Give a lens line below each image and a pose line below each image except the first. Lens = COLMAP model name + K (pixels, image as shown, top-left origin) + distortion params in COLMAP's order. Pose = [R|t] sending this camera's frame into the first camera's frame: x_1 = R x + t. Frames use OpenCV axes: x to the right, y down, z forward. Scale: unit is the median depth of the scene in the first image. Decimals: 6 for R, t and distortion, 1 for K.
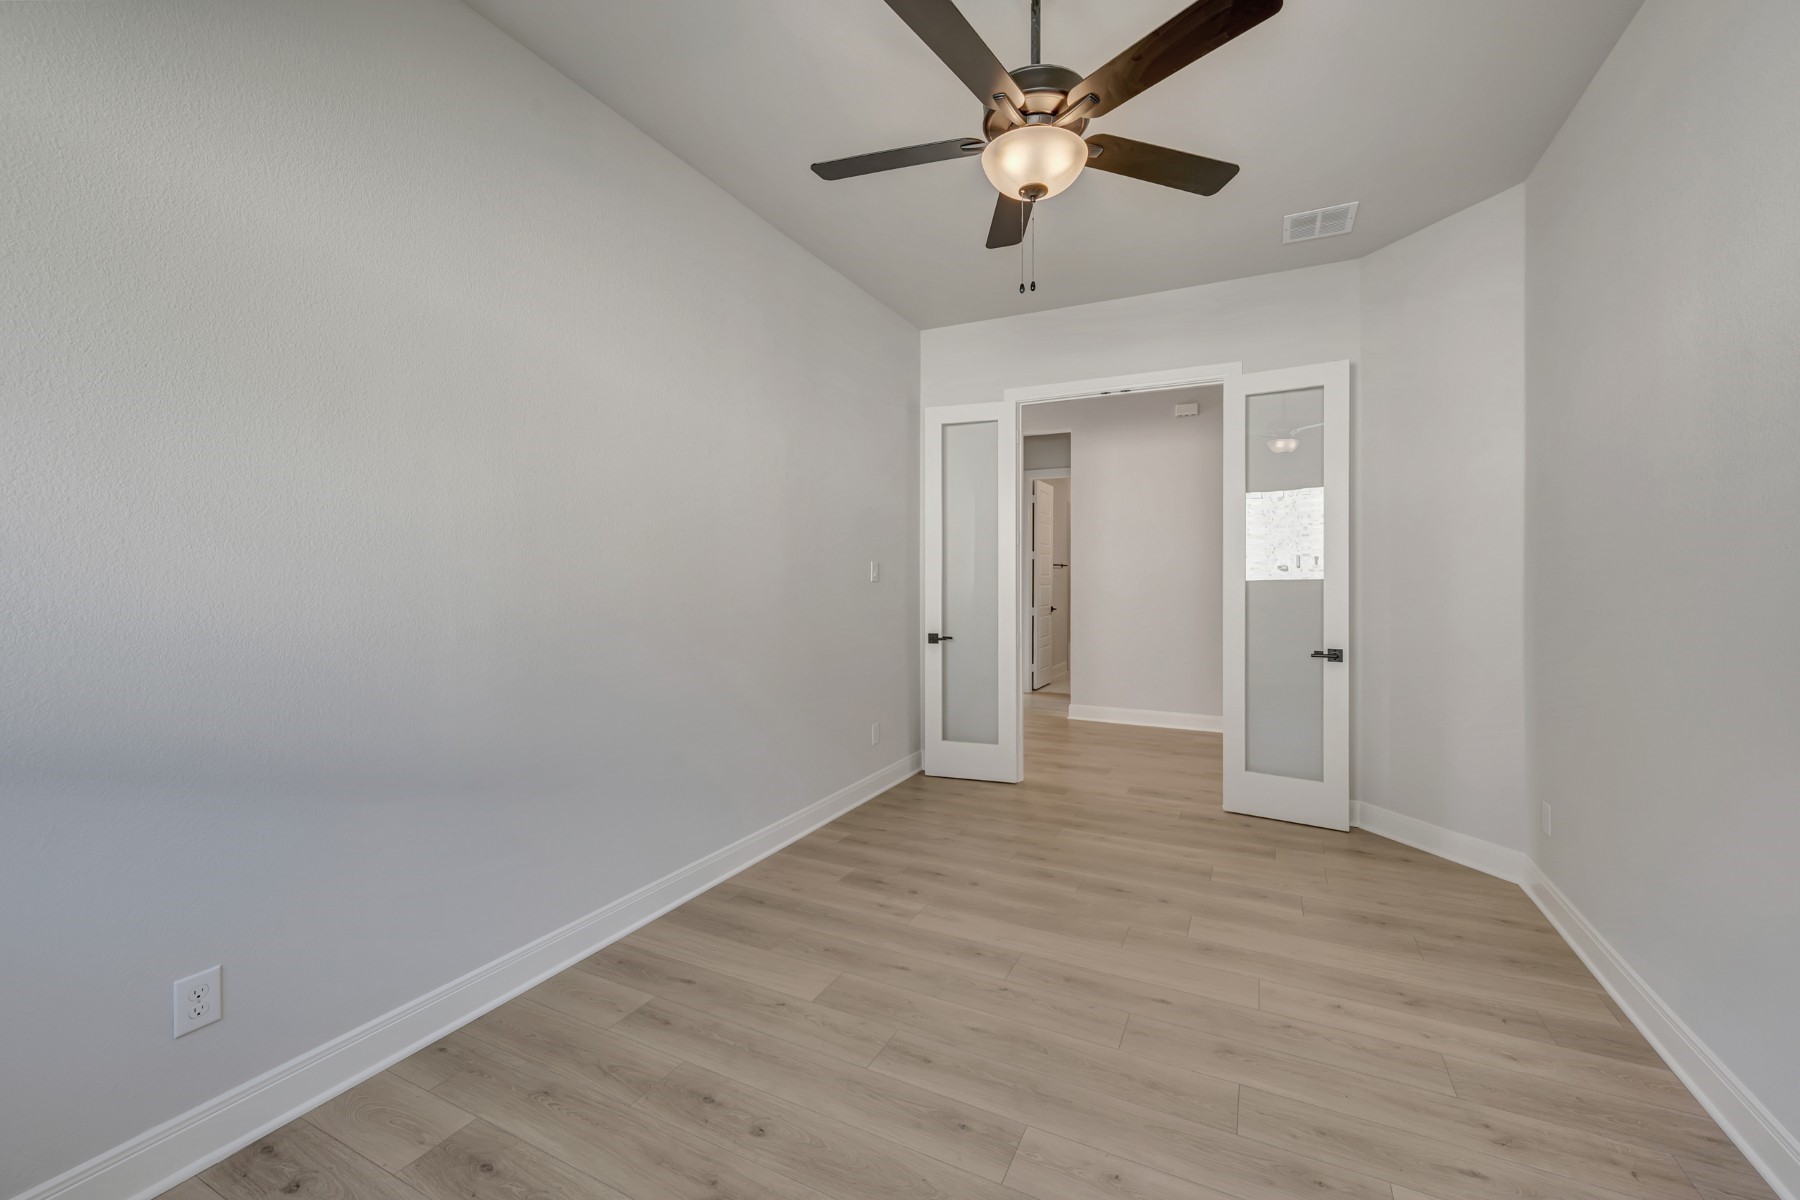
lens RADIAL K [[708.3, 0, 902.8], [0, 708.3, 584.4], [0, 0, 1]] dist [0.001546, 0.000047]
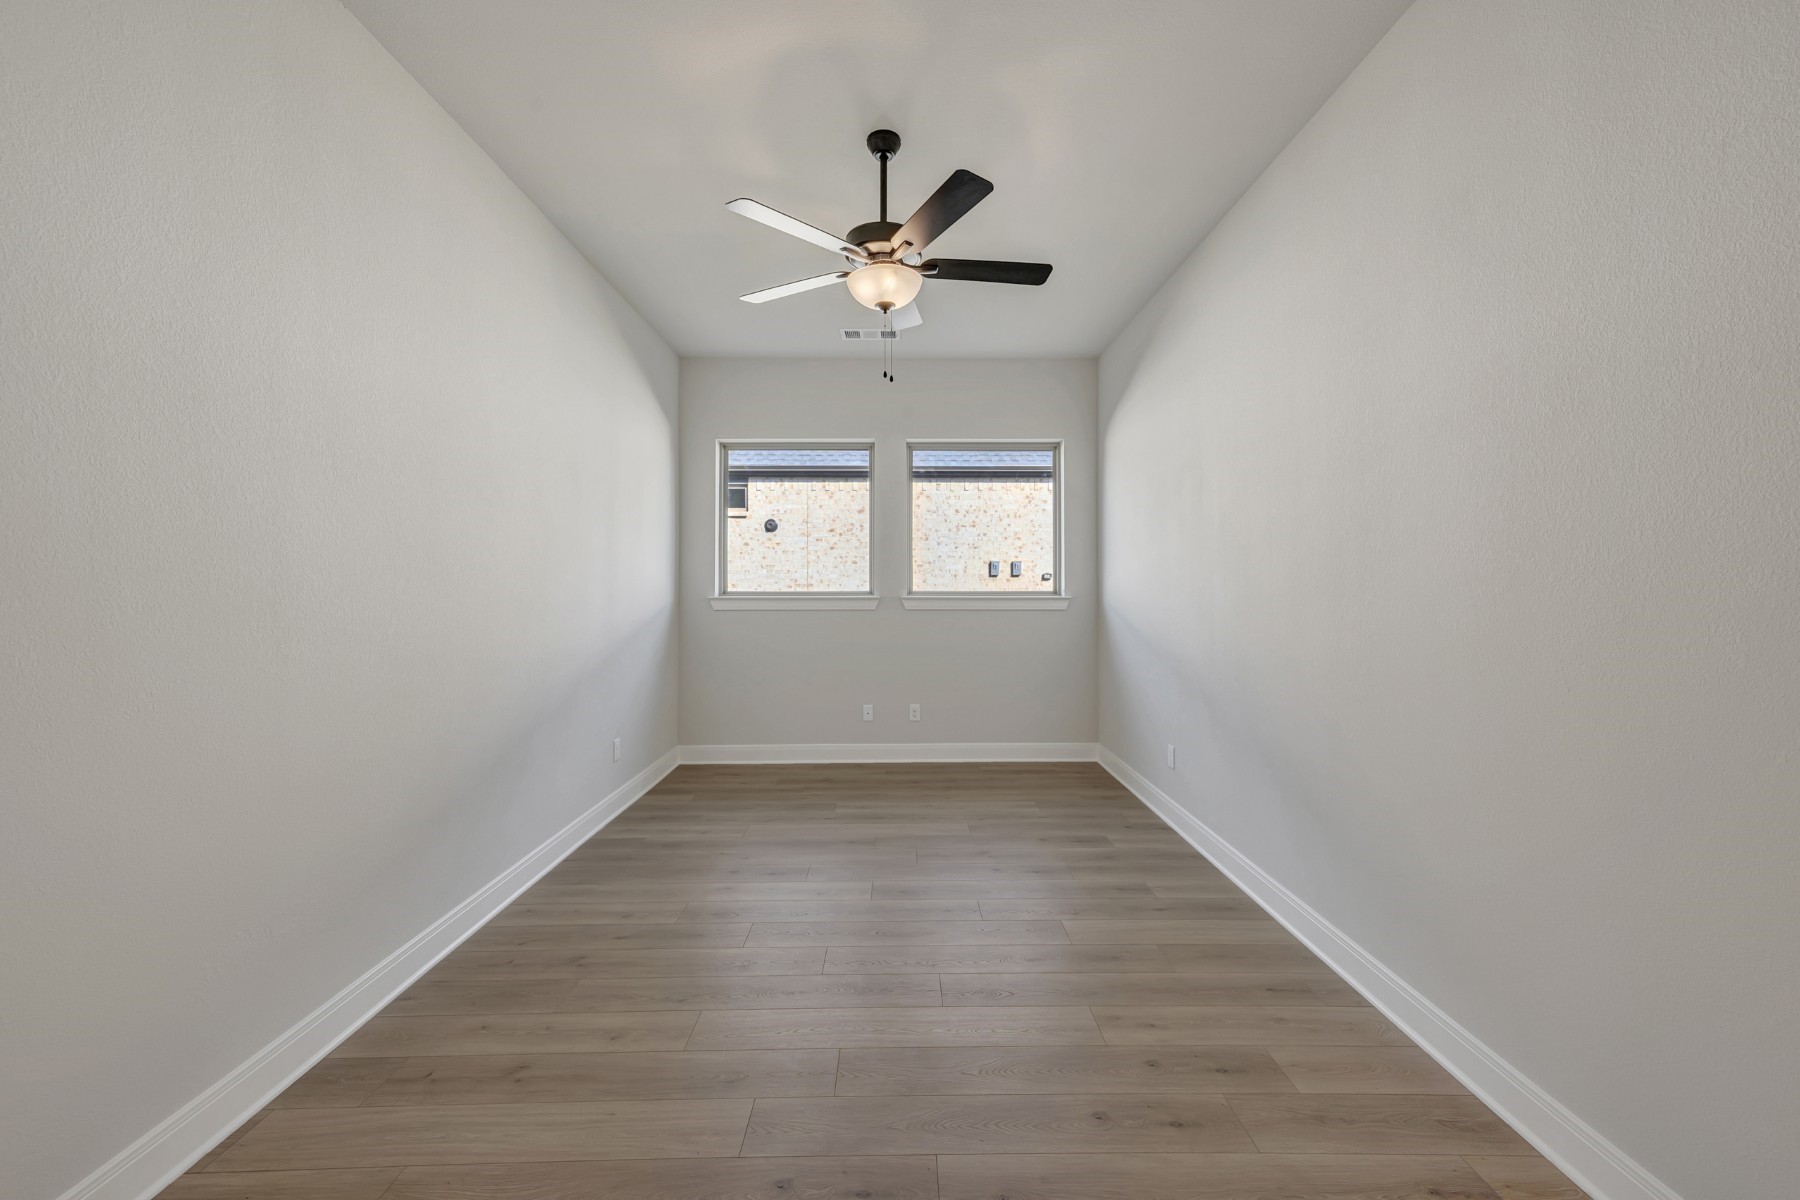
lens RADIAL K [[708.3, 0, 893.7], [0, 708.3, 610.1], [0, 0, 1]] dist [0.001546, 0.000047]
pose [[-0.892588, 0.013722, -0.450664, 0.604811], [-0.004603, 0.999207, 0.039540, -0.007486], [0.450849, 0.037367, -0.891818, 1.713937]]
